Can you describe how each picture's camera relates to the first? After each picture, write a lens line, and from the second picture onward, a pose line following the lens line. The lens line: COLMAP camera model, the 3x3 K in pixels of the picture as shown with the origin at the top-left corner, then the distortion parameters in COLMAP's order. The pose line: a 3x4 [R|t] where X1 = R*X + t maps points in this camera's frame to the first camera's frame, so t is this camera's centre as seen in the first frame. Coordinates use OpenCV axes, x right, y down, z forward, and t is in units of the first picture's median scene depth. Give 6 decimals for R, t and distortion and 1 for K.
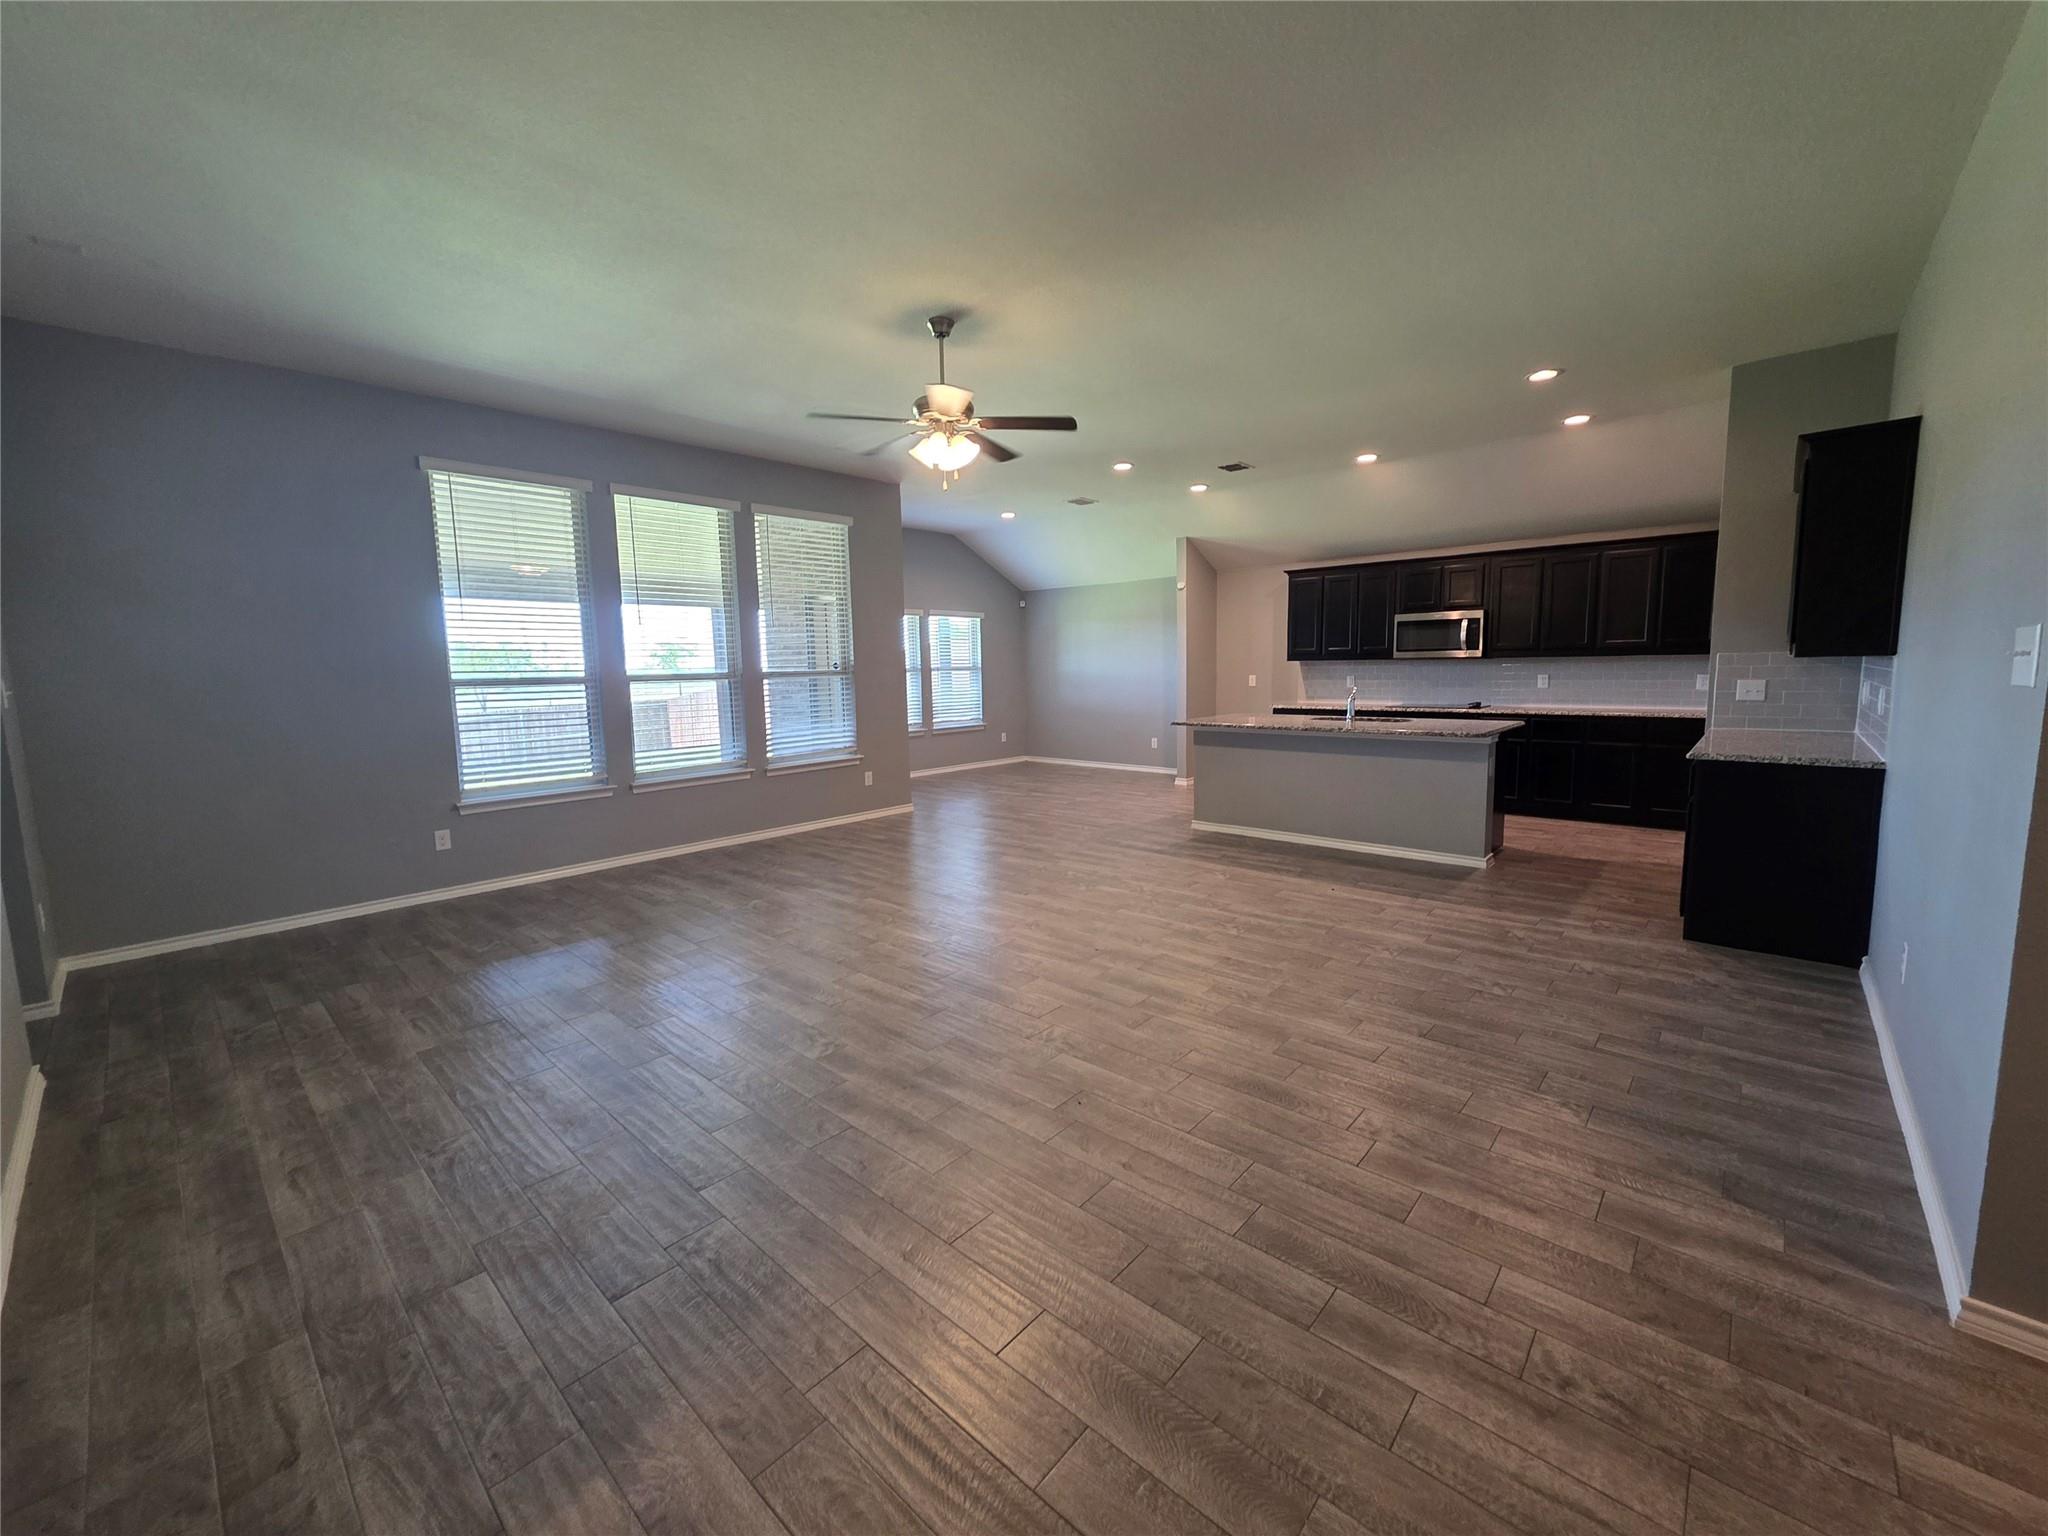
lens RADIAL K [[814.1, 0, 1023.7], [0, 814.1, 758.4], [0, 0, 1]] dist [-0.000466, 0.000816]
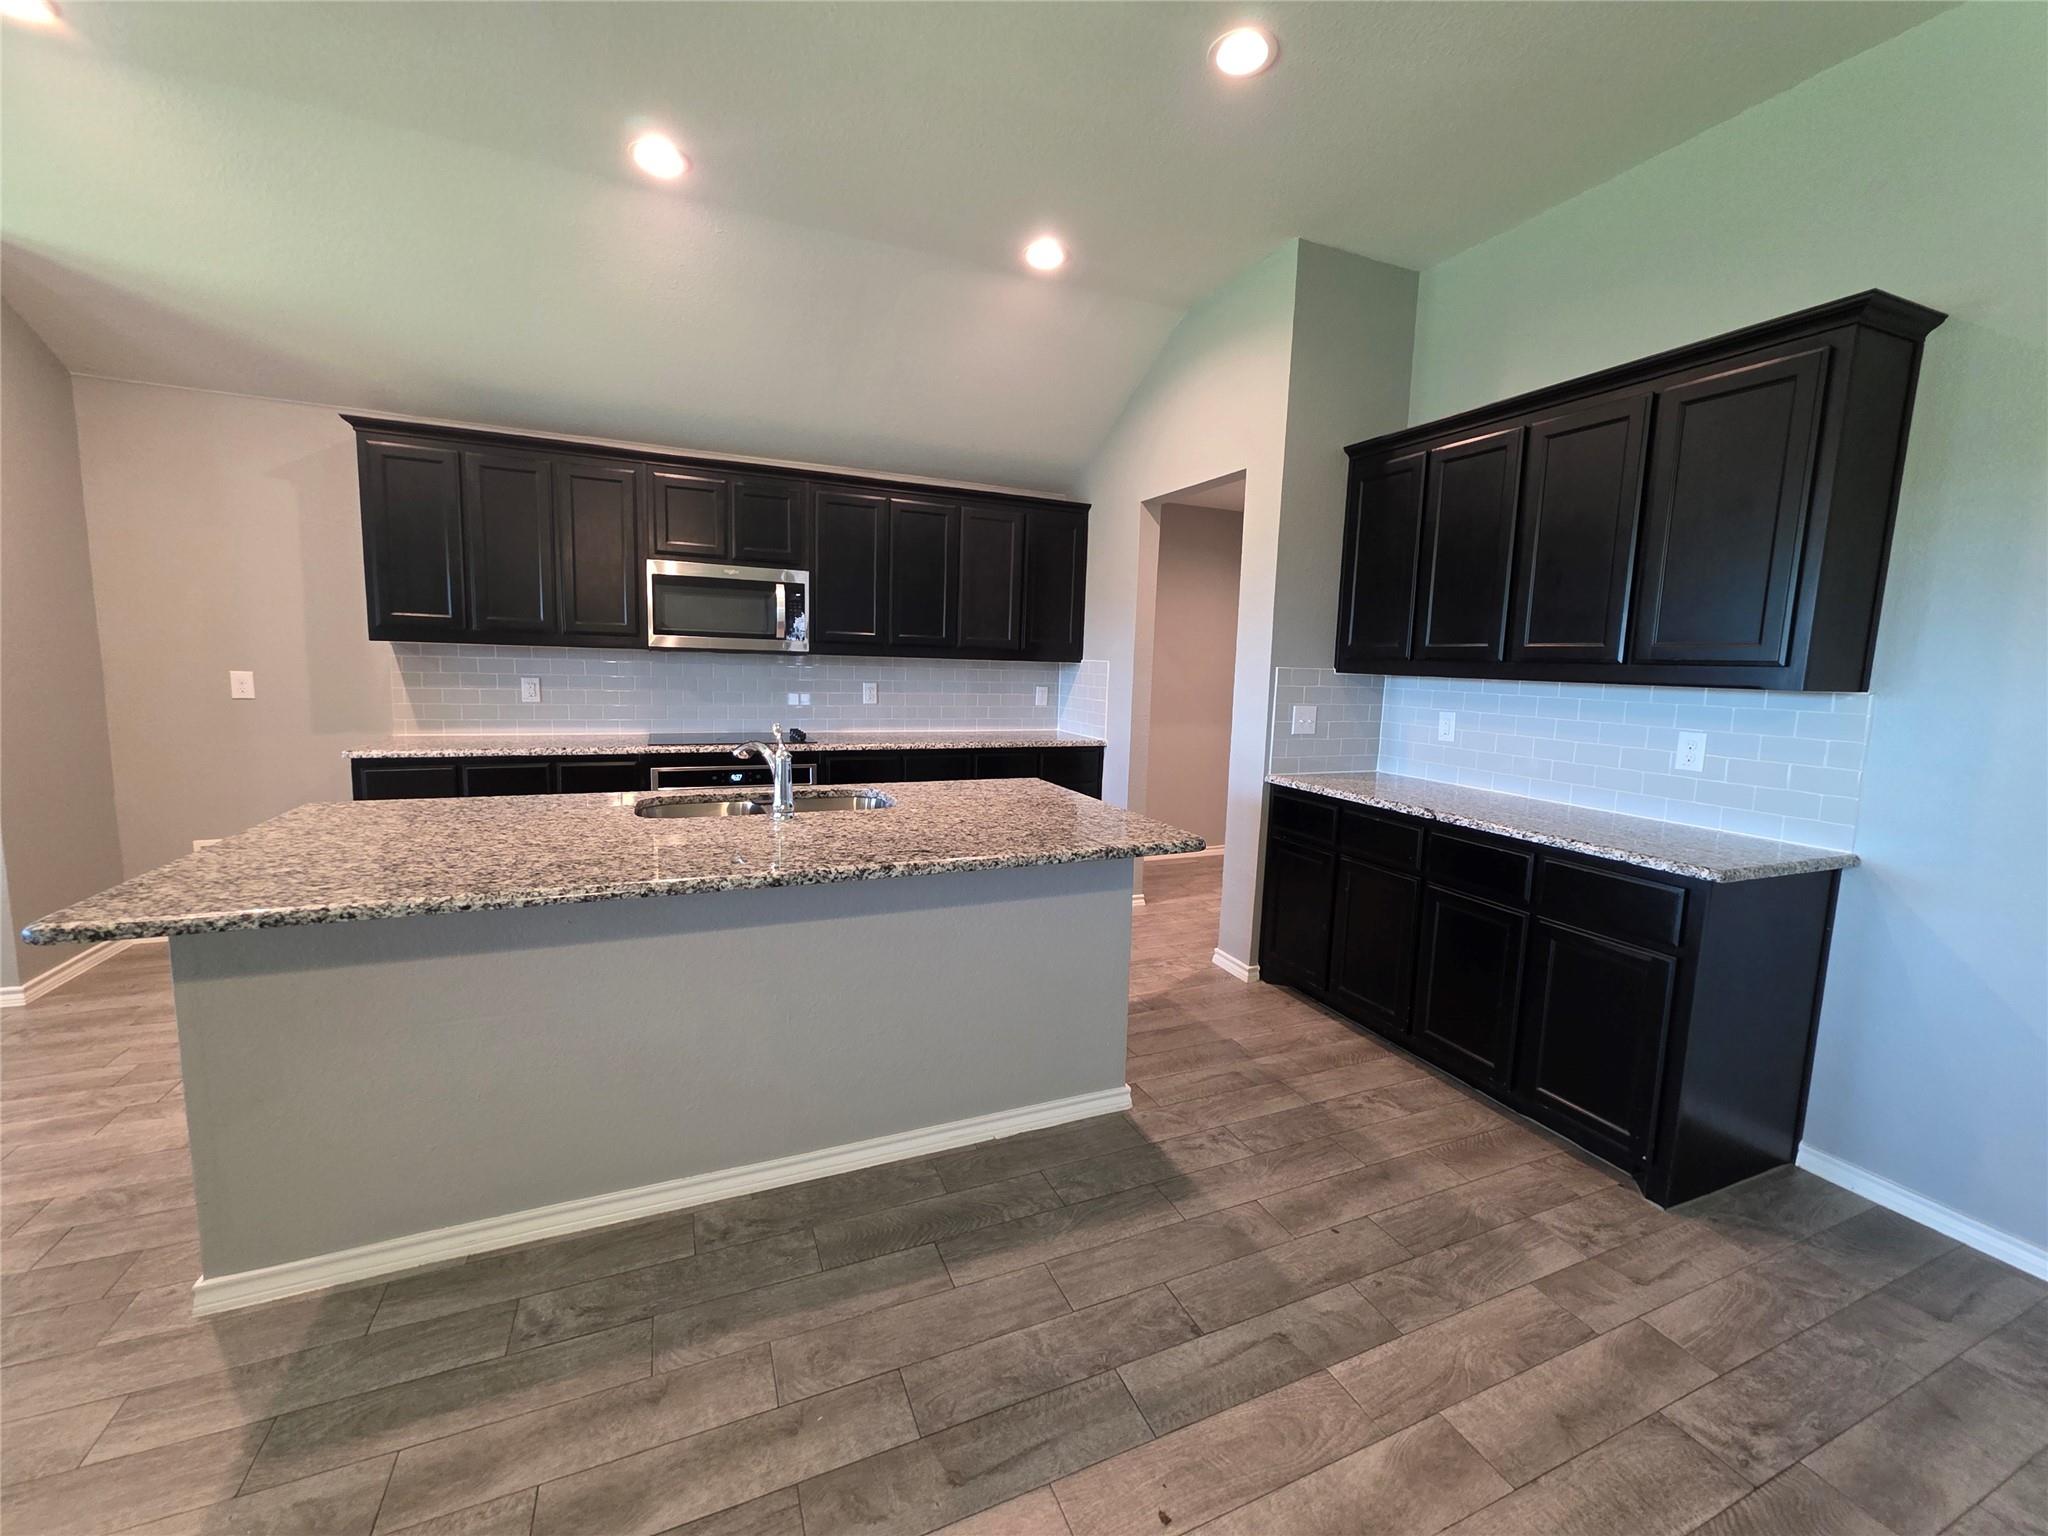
lens RADIAL K [[814.1, 0, 1024.0], [0, 814.1, 755.6], [0, 0, 1]] dist [-0.000466, 0.000816]
pose [[0.406529, -0.078006, 0.910302, 0.142744], [0.066320, 0.996240, 0.055752, -0.113873], [-0.911228, 0.037706, 0.410174, 0.970027]]
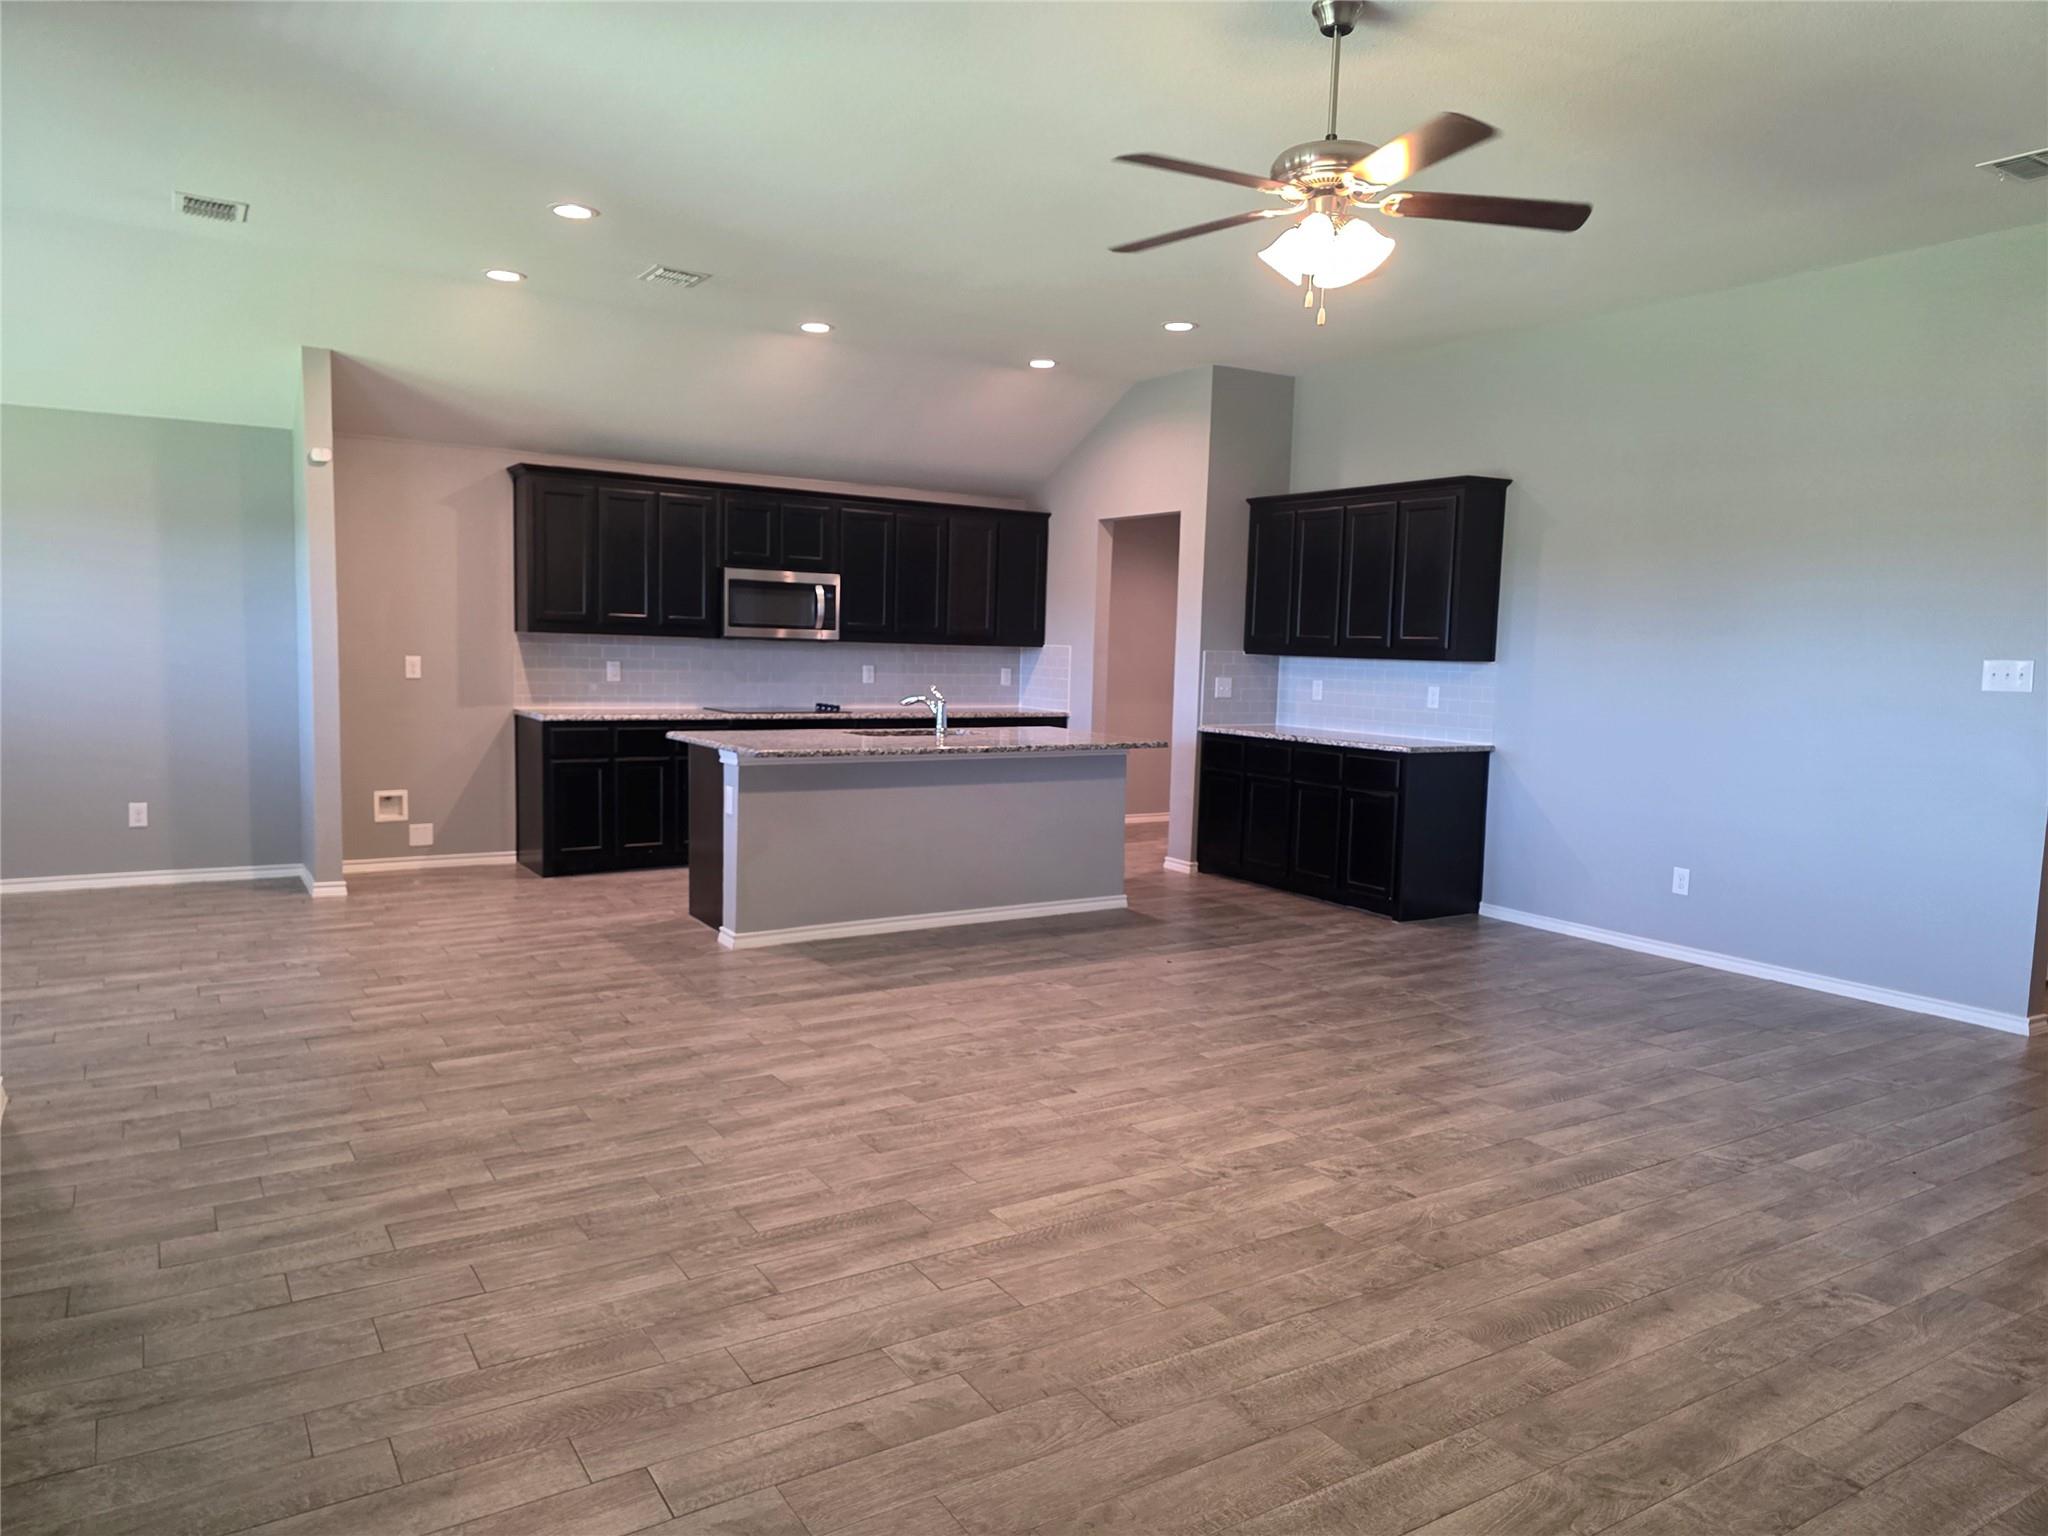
lens RADIAL K [[1378.6, 0, 1014.5], [0, 1378.6, 783.9], [0, 0, 1]] dist [0.035820, -0.020447]
pose [[0.257368, -0.073511, 0.963513, -0.886136], [0.077790, 0.995442, 0.055169, -0.083191], [-0.963177, 0.060753, 0.261913, 0.840194]]
